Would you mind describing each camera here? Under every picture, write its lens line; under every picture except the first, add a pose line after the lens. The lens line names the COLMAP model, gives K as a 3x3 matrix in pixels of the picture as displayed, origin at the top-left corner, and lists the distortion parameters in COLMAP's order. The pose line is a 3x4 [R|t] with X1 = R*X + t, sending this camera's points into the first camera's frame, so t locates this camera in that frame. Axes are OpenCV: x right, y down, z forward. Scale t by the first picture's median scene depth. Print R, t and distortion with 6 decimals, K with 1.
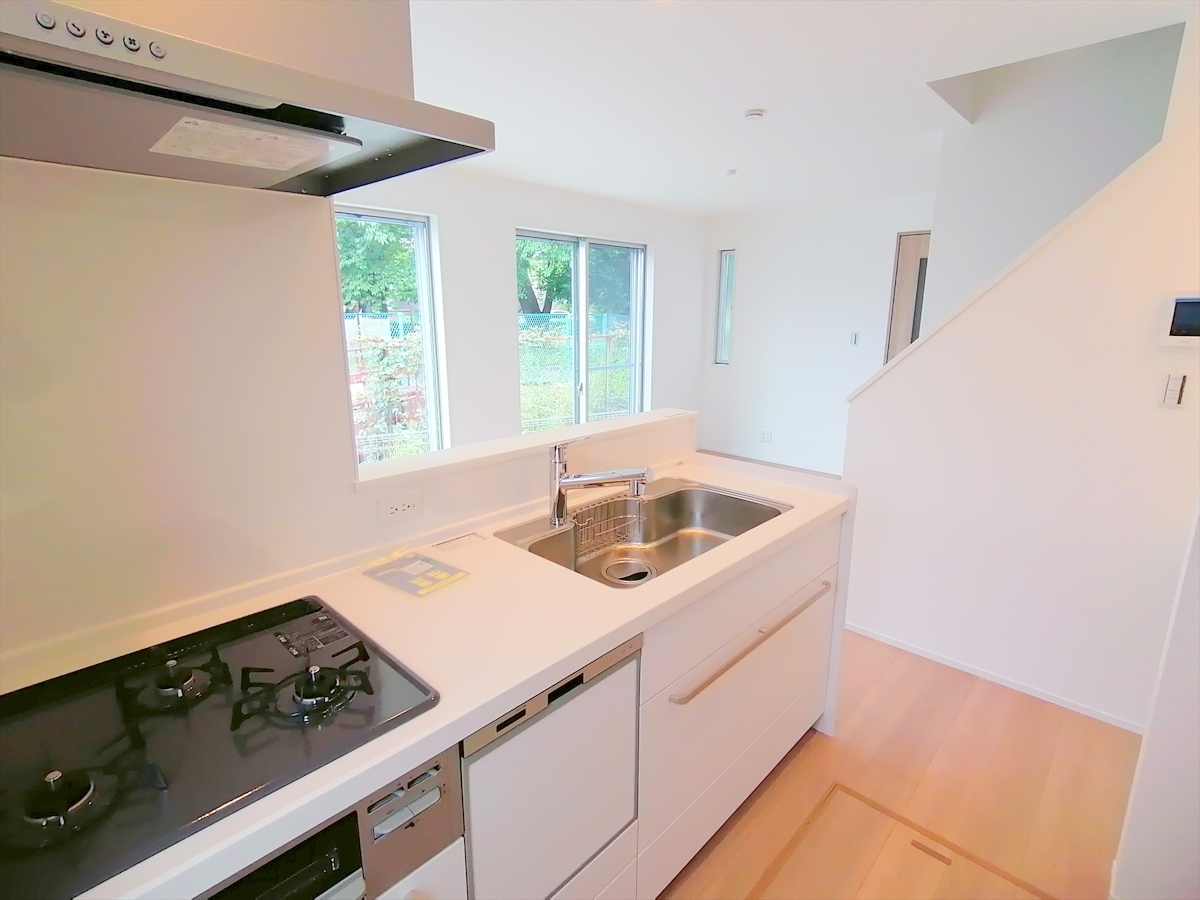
lens RADIAL K [[592.0, 0, 606.1], [0, 592.0, 446.7], [0, 0, 1]] dist [-0.004033, -0.003431]
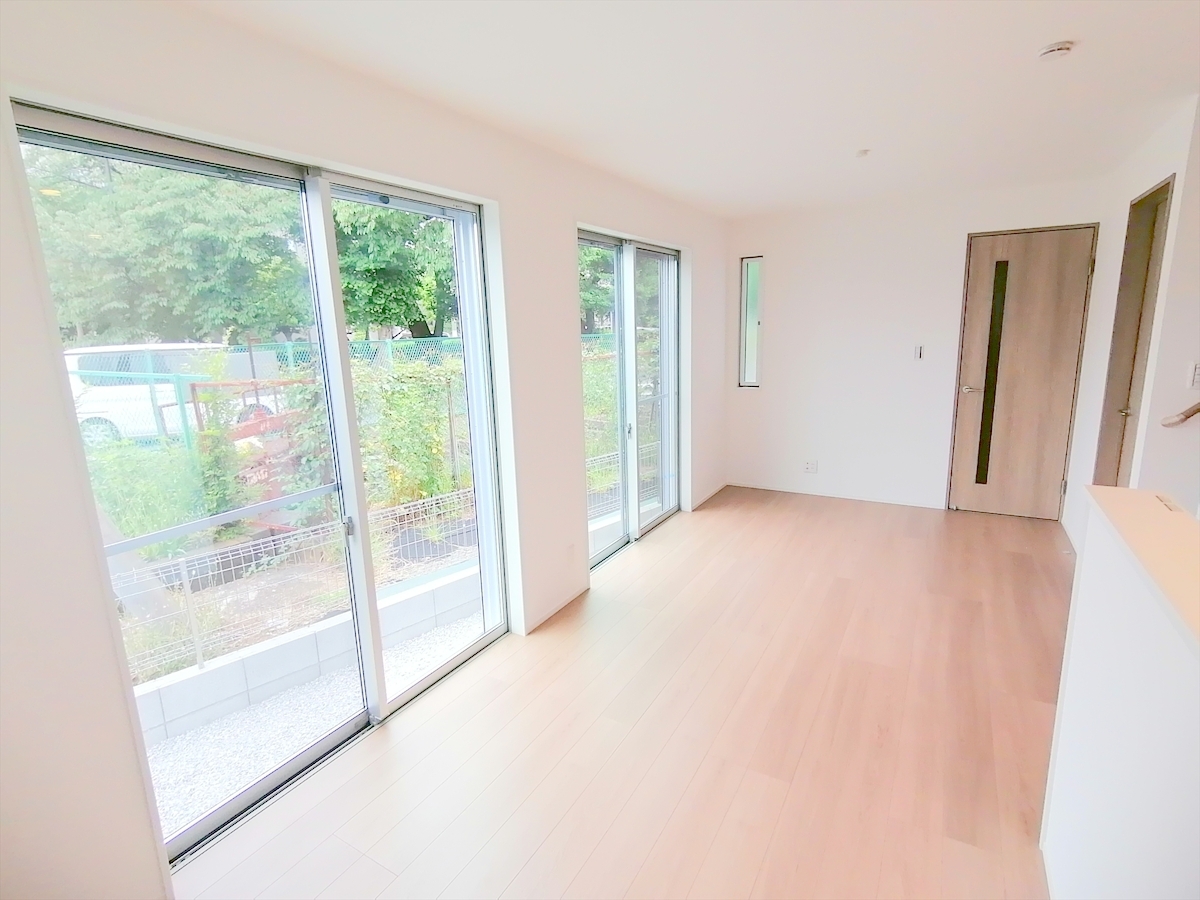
lens RADIAL K [[592.0, 0, 606.9], [0, 592.0, 447.6], [0, 0, 1]] dist [-0.004033, -0.003431]
pose [[0.972547, -0.080173, 0.218458, -0.095237], [0.086377, 0.996082, -0.018983, -0.024222], [-0.216080, 0.037332, 0.975662, 0.091225]]
